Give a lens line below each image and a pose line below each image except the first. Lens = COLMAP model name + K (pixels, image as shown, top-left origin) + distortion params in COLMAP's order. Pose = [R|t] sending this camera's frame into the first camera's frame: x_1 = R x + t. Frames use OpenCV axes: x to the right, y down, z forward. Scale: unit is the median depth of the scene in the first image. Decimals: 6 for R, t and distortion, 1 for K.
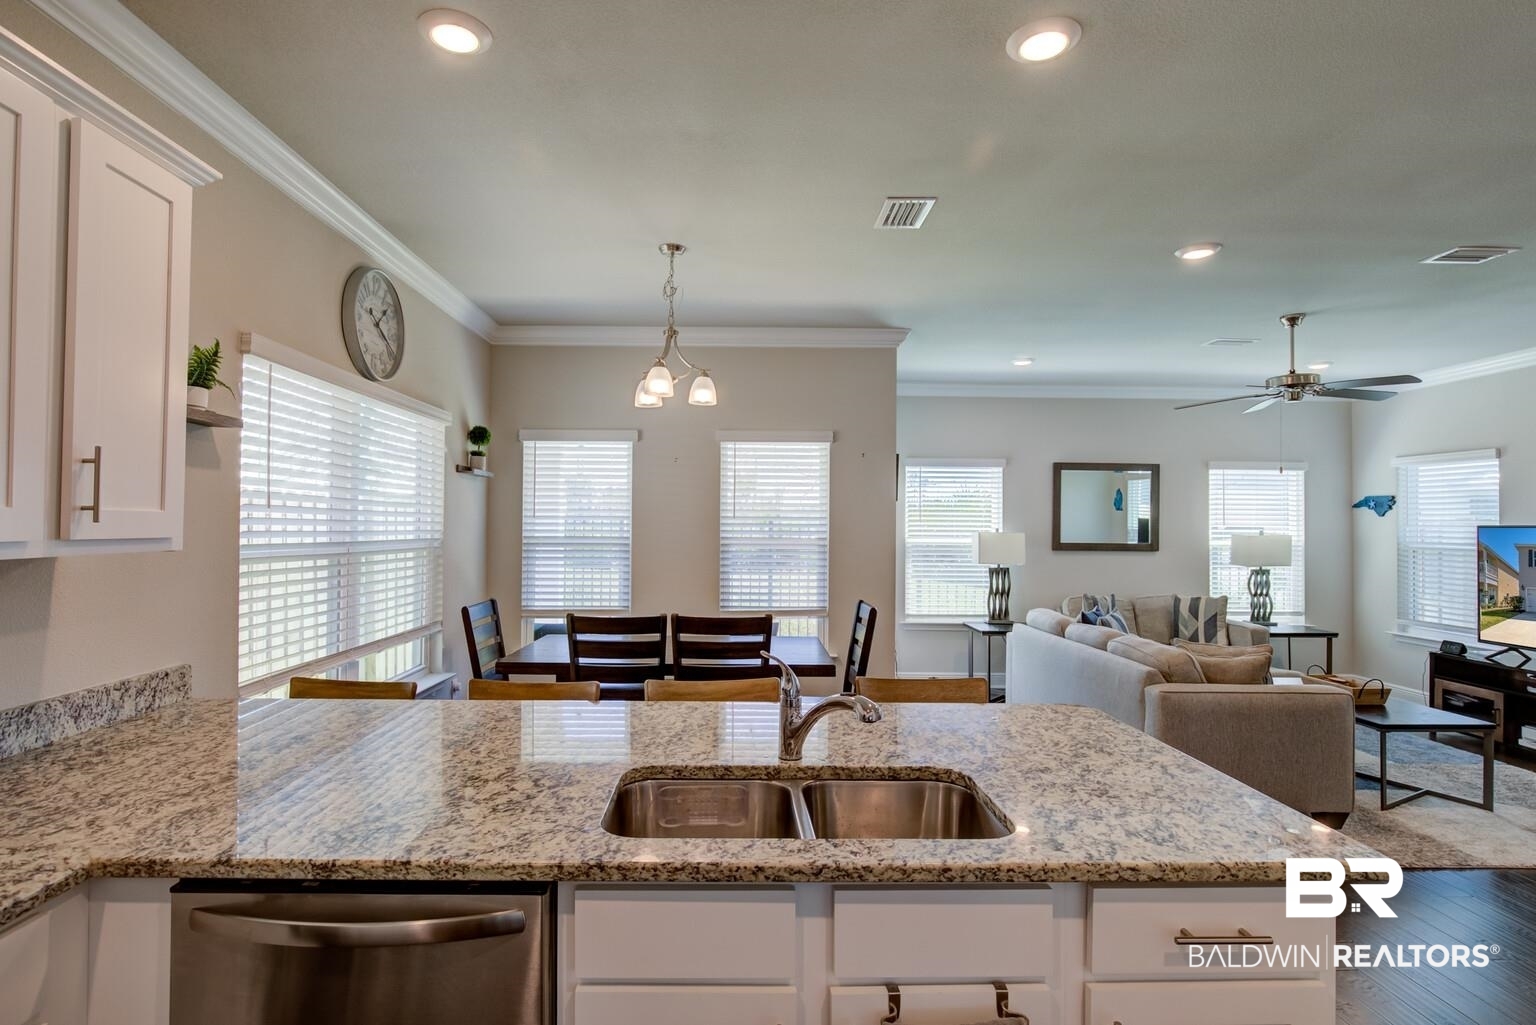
lens RADIAL K [[766.6, 0, 735.2], [0, 766.6, 509.5], [0, 0, 1]] dist [-0.029343, 0.008696]
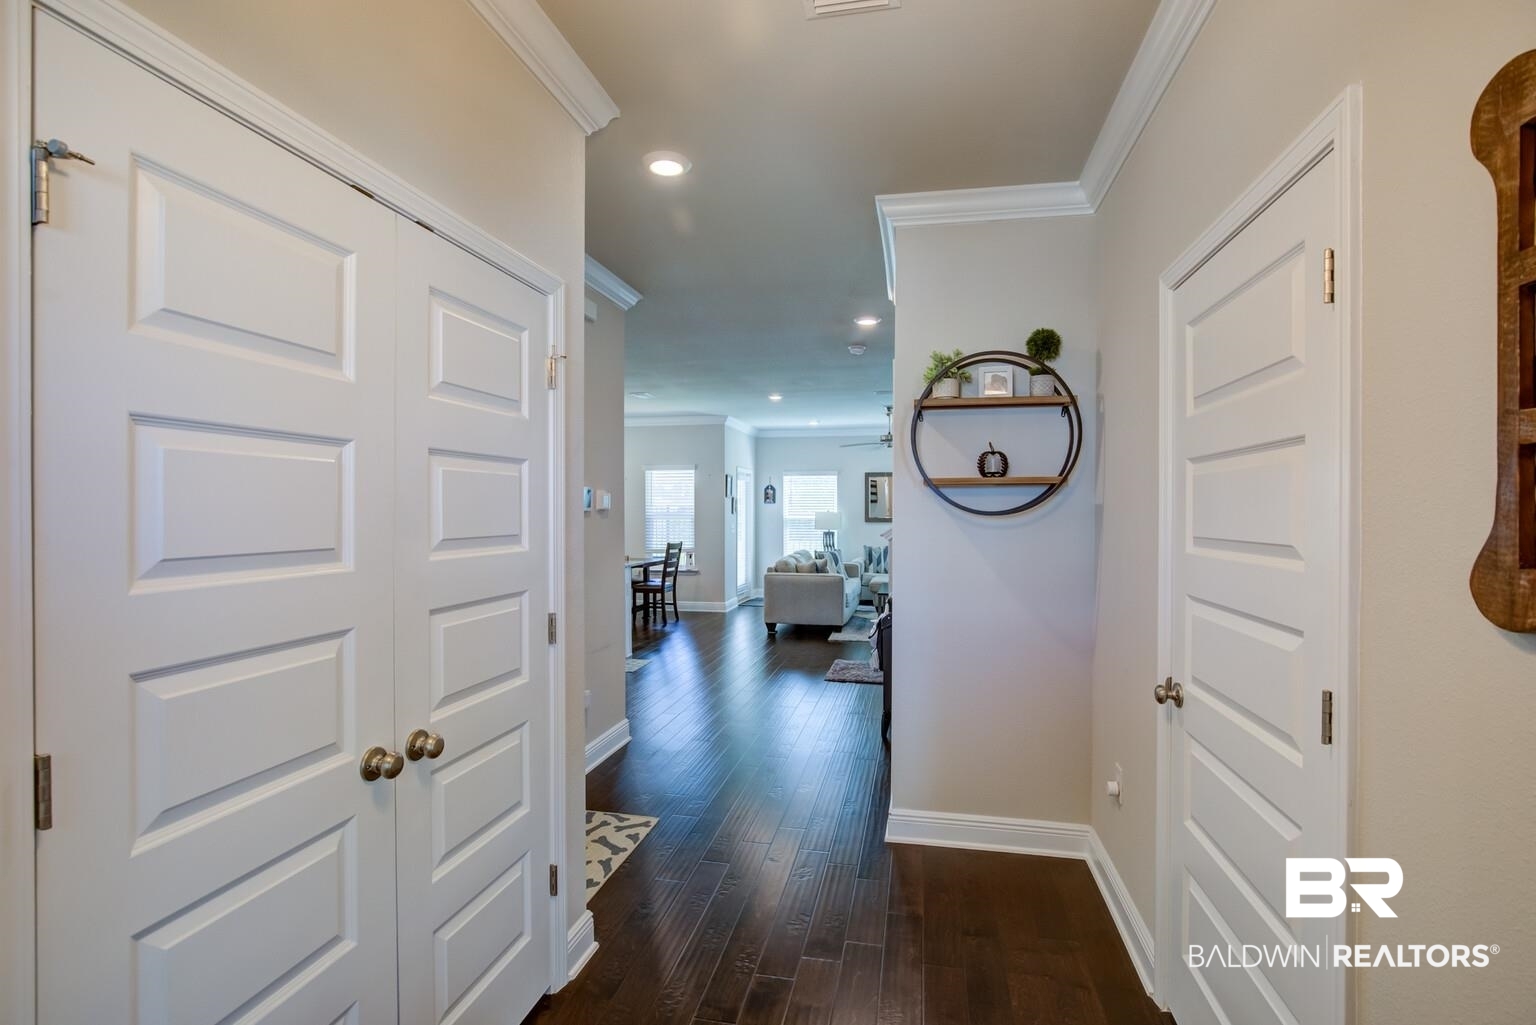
lens RADIAL K [[708.9, 0, 785.6], [0, 708.9, 509.9], [0, 0, 1]] dist [-0.012431, 0.000137]
pose [[0.979196, -0.009586, -0.202691, 0.734434], [0.013456, 0.999752, 0.017724, -0.007633], [0.202471, -0.020082, 0.979082, -0.828678]]
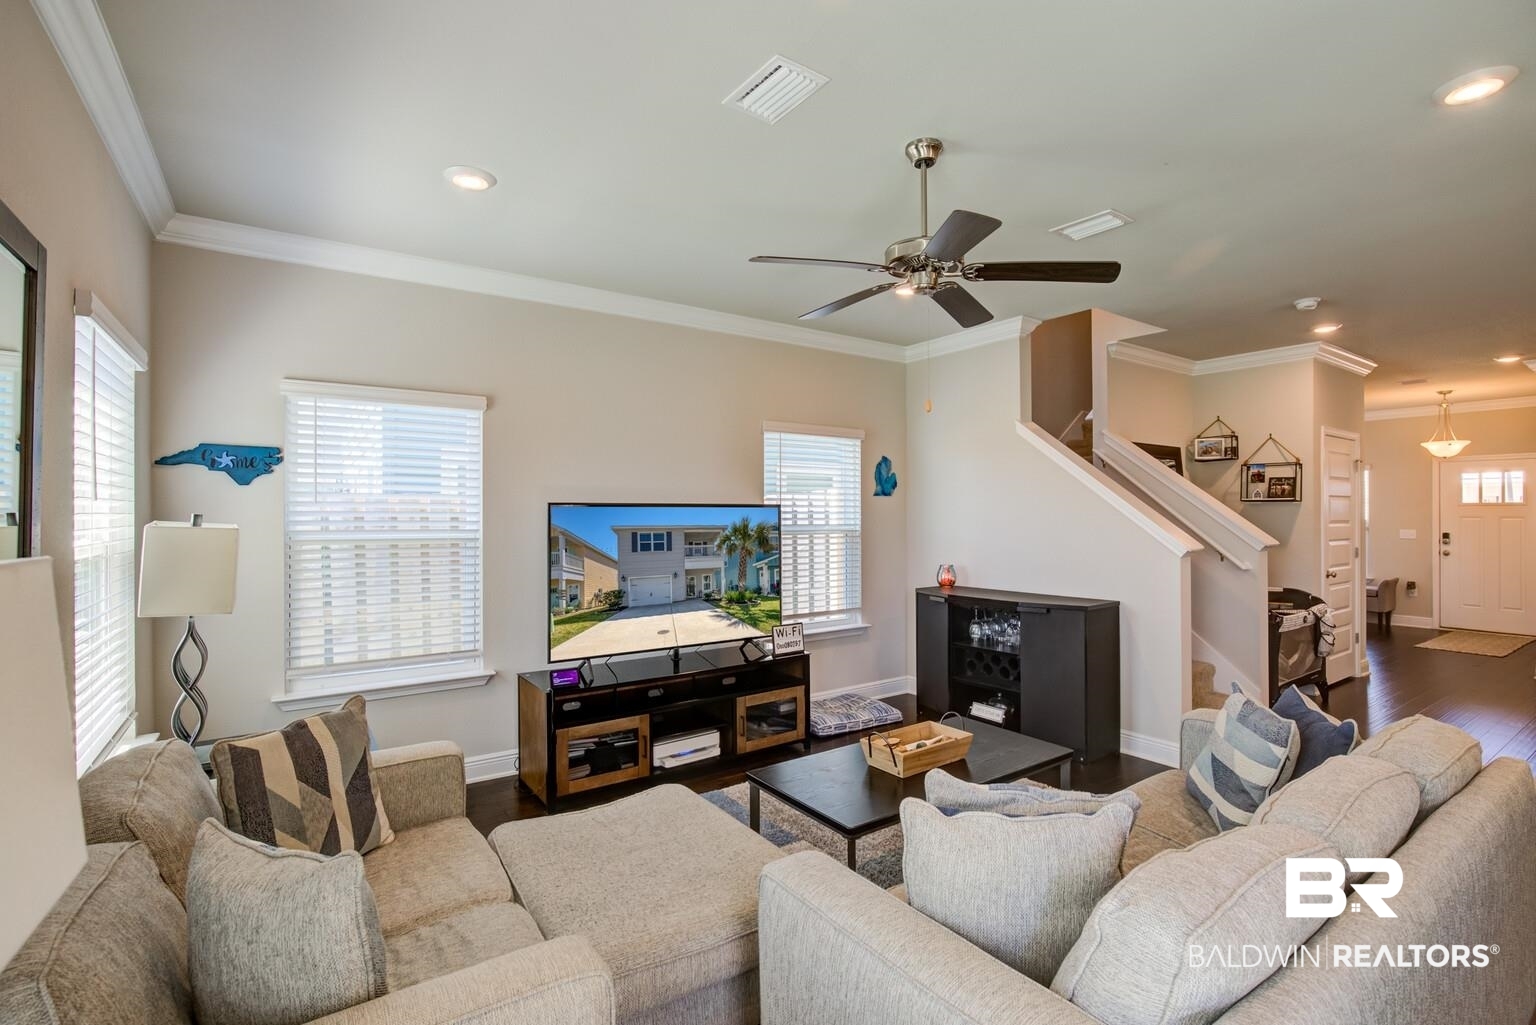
lens RADIAL K [[708.9, 0, 785.6], [0, 708.9, 509.9], [0, 0, 1]] dist [-0.012431, 0.000137]
pose [[-0.573545, -0.008864, 0.819126, 0.298676], [-0.018782, 0.999821, -0.002332, 0.025436], [-0.818959, -0.016722, -0.573608, 1.202783]]
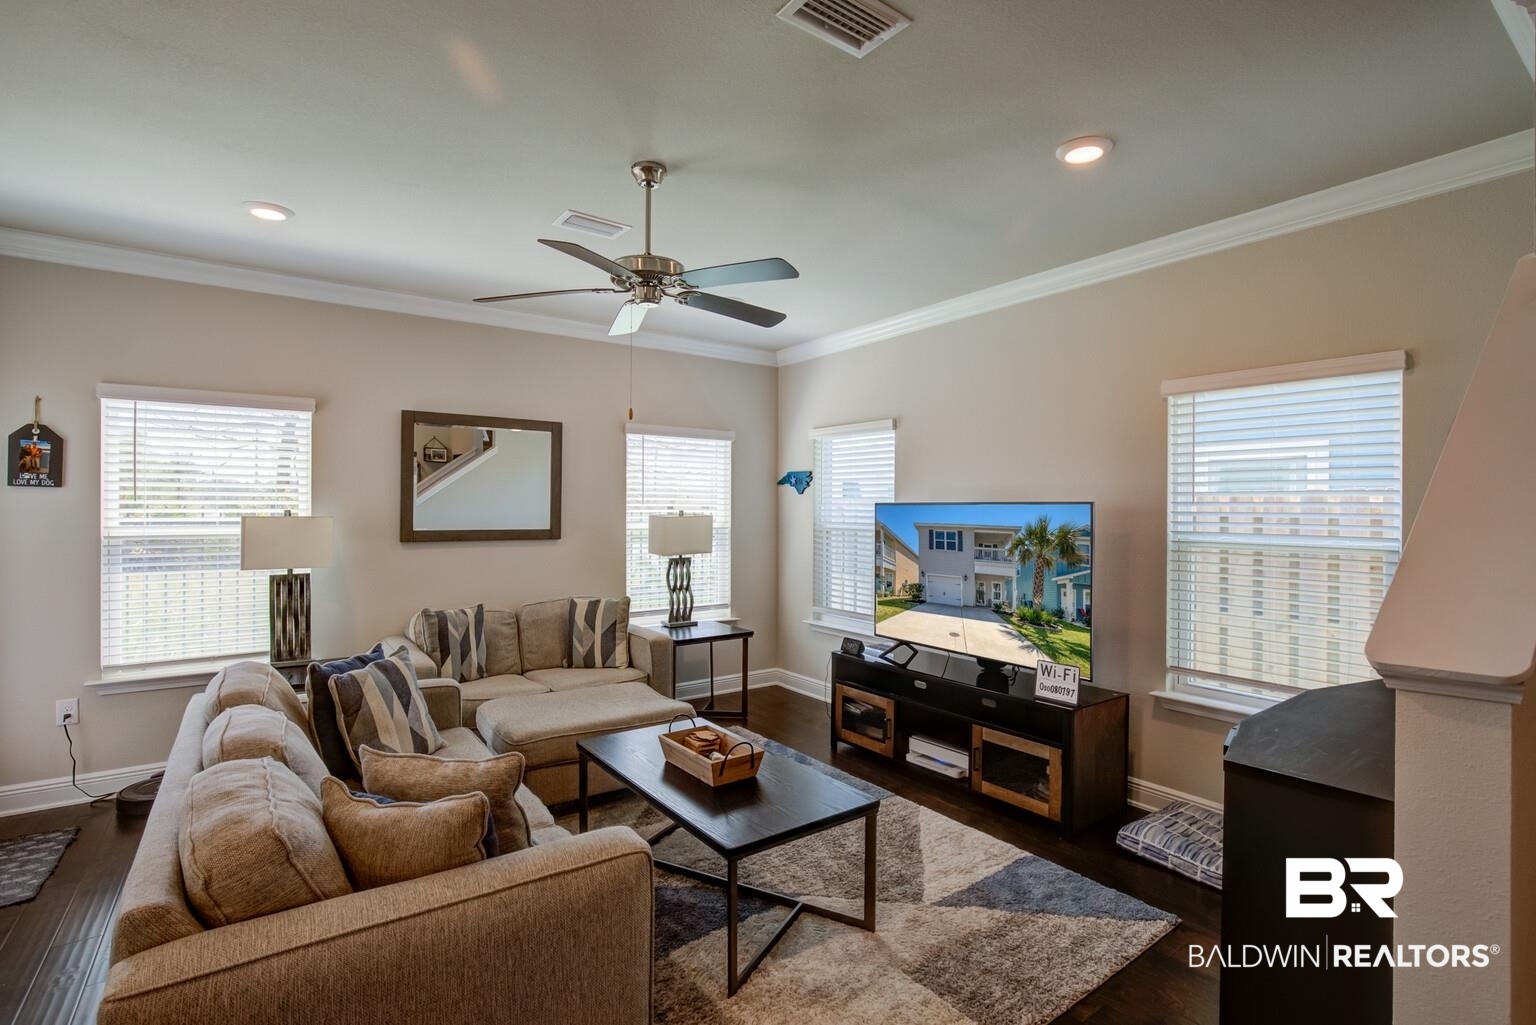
lens RADIAL K [[708.9, 0, 785.6], [0, 708.9, 509.9], [0, 0, 1]] dist [-0.012431, 0.000137]
pose [[0.808207, -0.007046, 0.588857, 0.419321], [-0.006239, 0.999770, 0.020527, 0.013743], [-0.588866, -0.020264, 0.807977, 0.395736]]
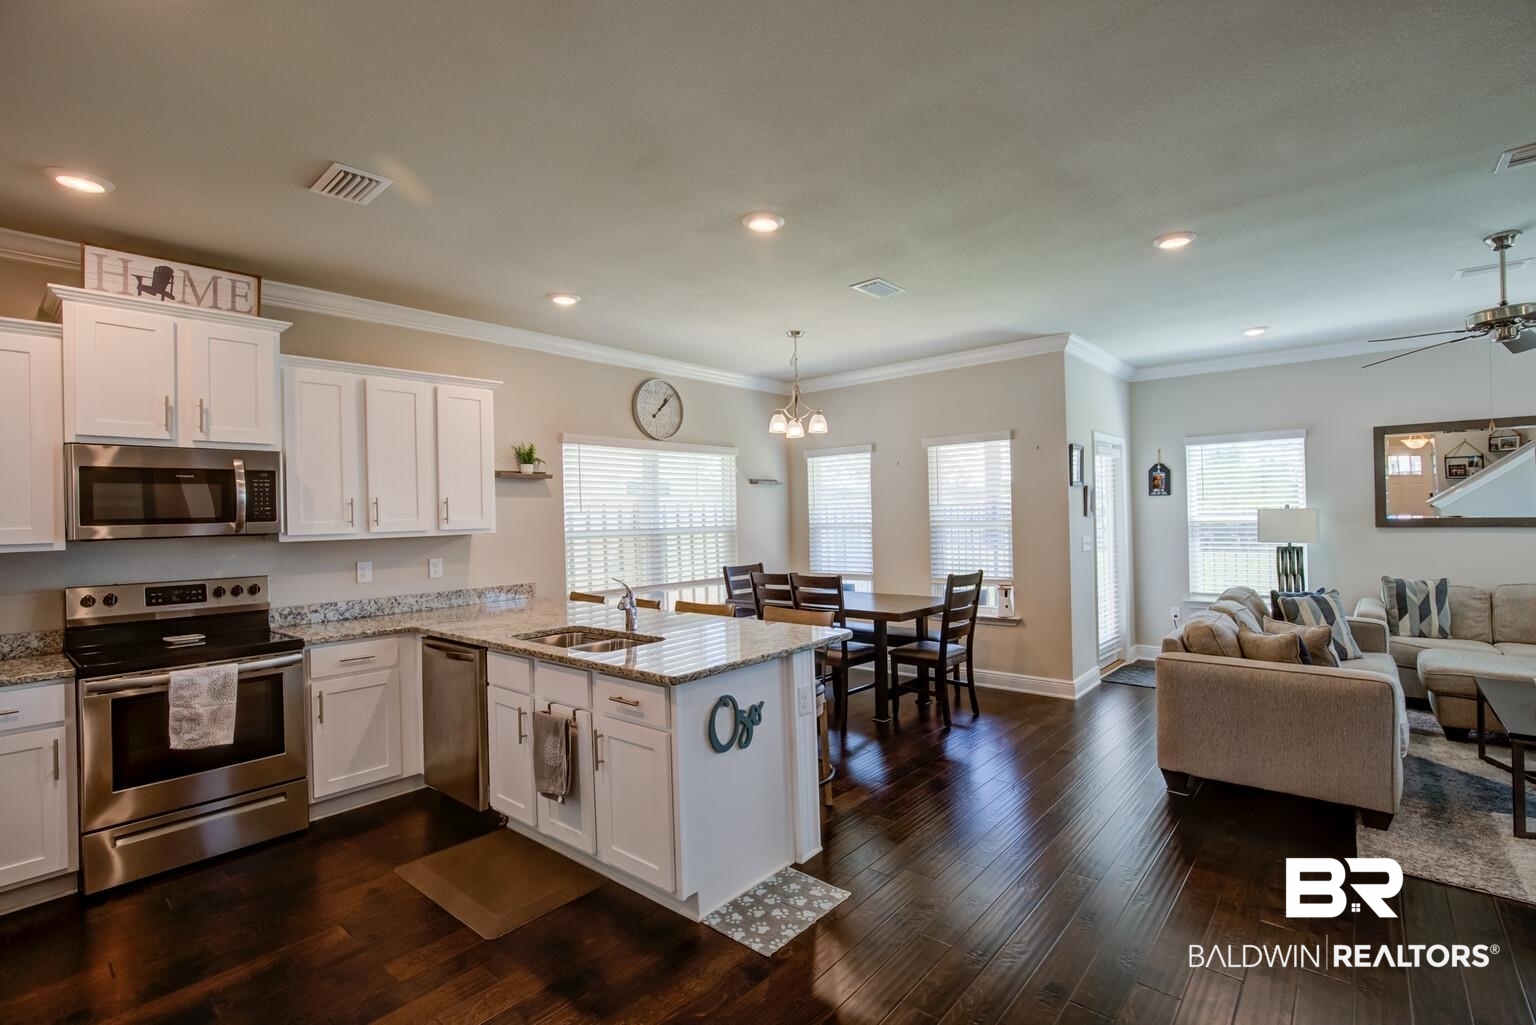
lens RADIAL K [[708.9, 0, 785.6], [0, 708.9, 509.9], [0, 0, 1]] dist [-0.012431, 0.000137]
pose [[0.760923, -0.030634, -0.648119, 0.546562], [0.042785, 0.999080, 0.003009, 0.003492], [0.647430, -0.030020, 0.761533, -0.065514]]
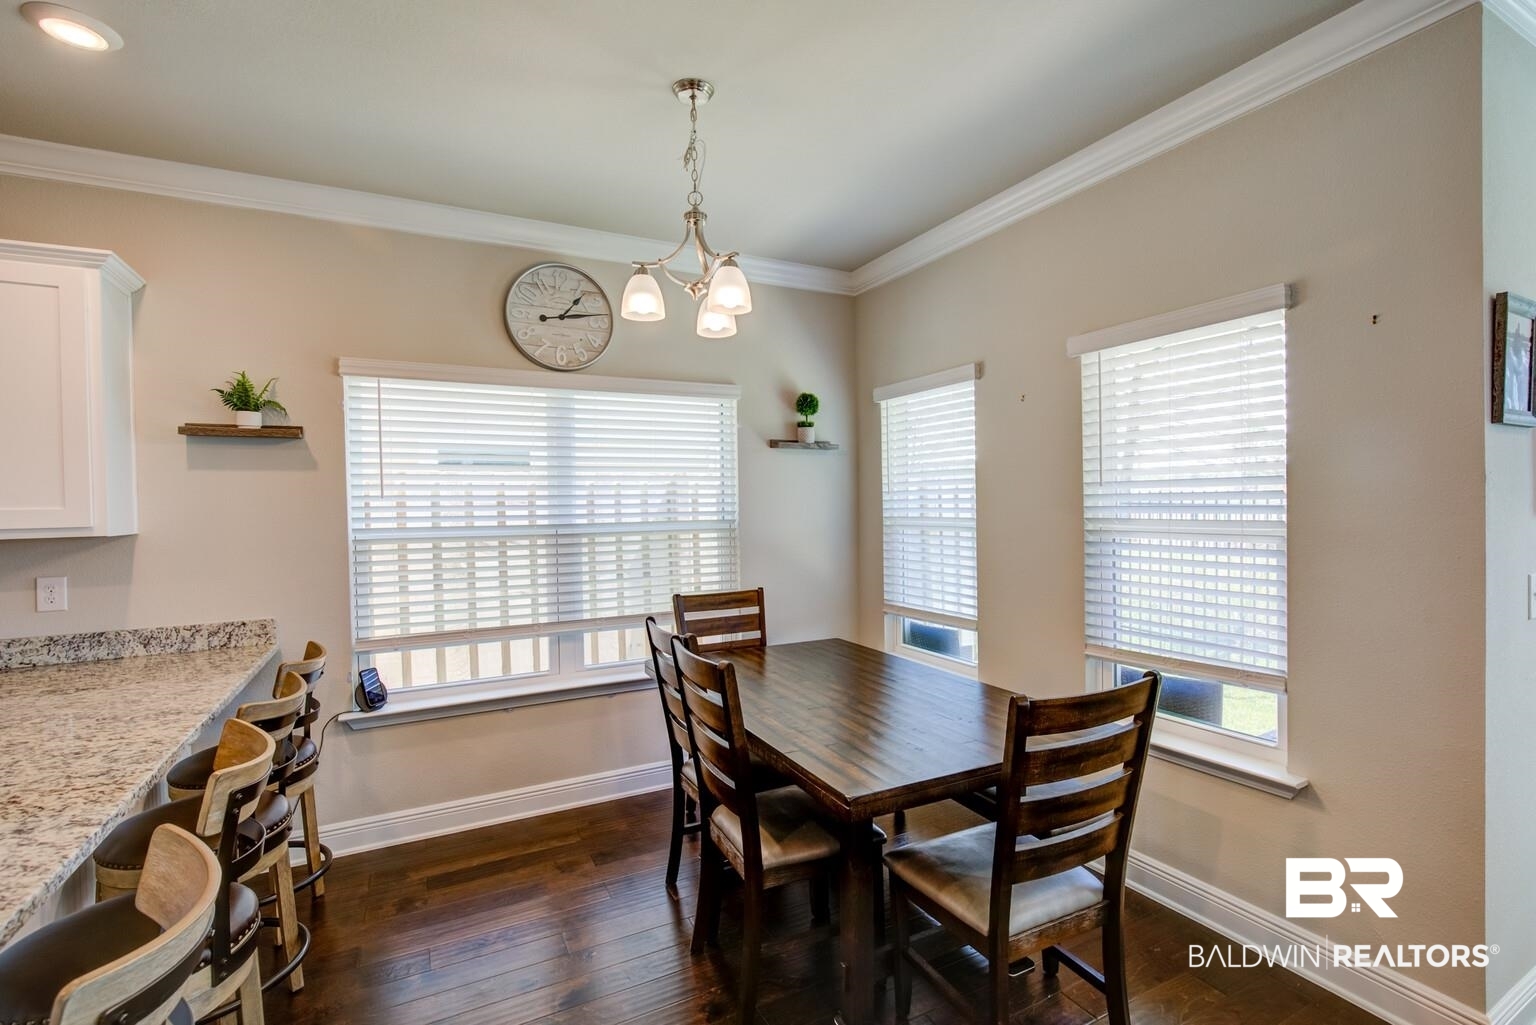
lens RADIAL K [[717.2, 0, 777.8], [0, 717.2, 509.2], [0, 0, 1]] dist [-0.001244, -0.000204]
pose [[0.462910, -0.007435, -0.886374, 0.344730], [0.038324, 0.999198, 0.011633, 0.013164], [0.885577, -0.039355, 0.462823, 0.513089]]
